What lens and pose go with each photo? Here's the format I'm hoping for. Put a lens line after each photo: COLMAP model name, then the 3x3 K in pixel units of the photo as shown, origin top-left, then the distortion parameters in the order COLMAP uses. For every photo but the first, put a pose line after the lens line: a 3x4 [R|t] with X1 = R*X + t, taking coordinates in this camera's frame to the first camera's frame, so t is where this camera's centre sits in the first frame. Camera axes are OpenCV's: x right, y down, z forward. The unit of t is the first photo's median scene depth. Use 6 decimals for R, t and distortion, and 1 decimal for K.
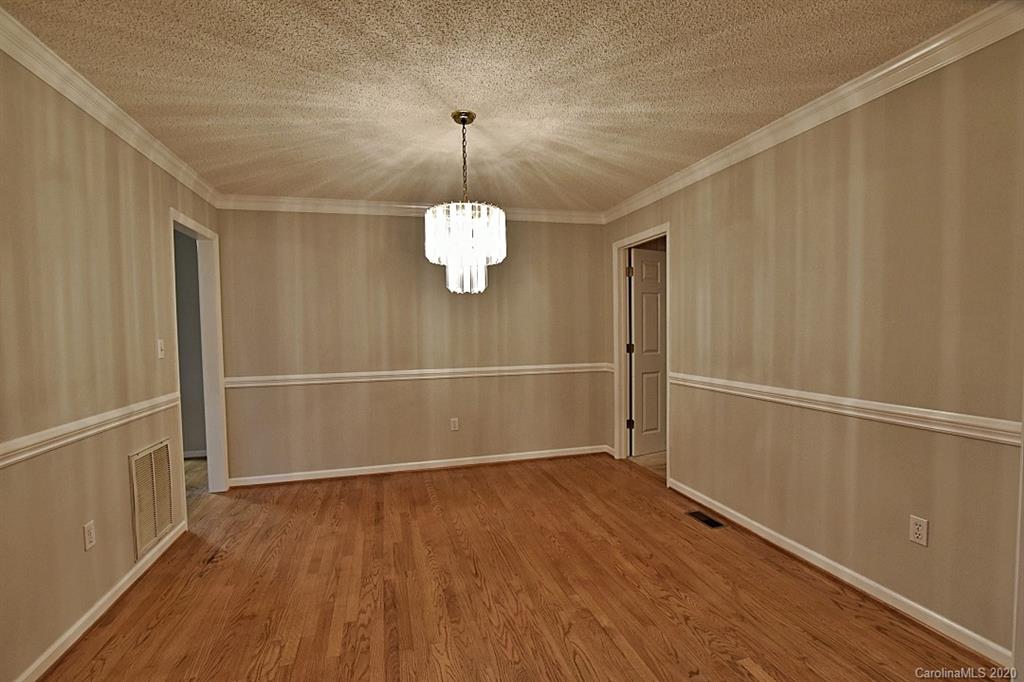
lens RADIAL K [[462.2, 0, 509.5], [0, 462.2, 346.0], [0, 0, 1]] dist [-0.020098, 0.000043]
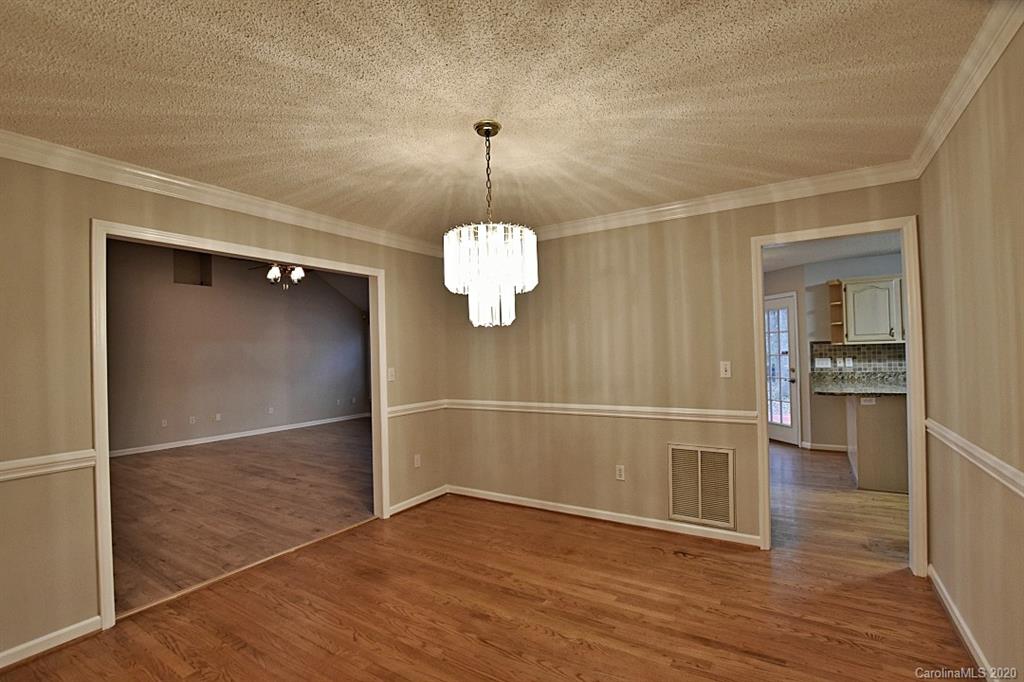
lens RADIAL K [[461.3, 0, 515.3], [0, 461.3, 349.0], [0, 0, 1]] dist [-0.043410, 0.000161]
pose [[-0.730588, 0.029905, -0.682163, 0.465383], [0.006518, 0.999300, 0.036826, -0.103443], [0.682787, 0.022458, -0.730272, 1.666714]]
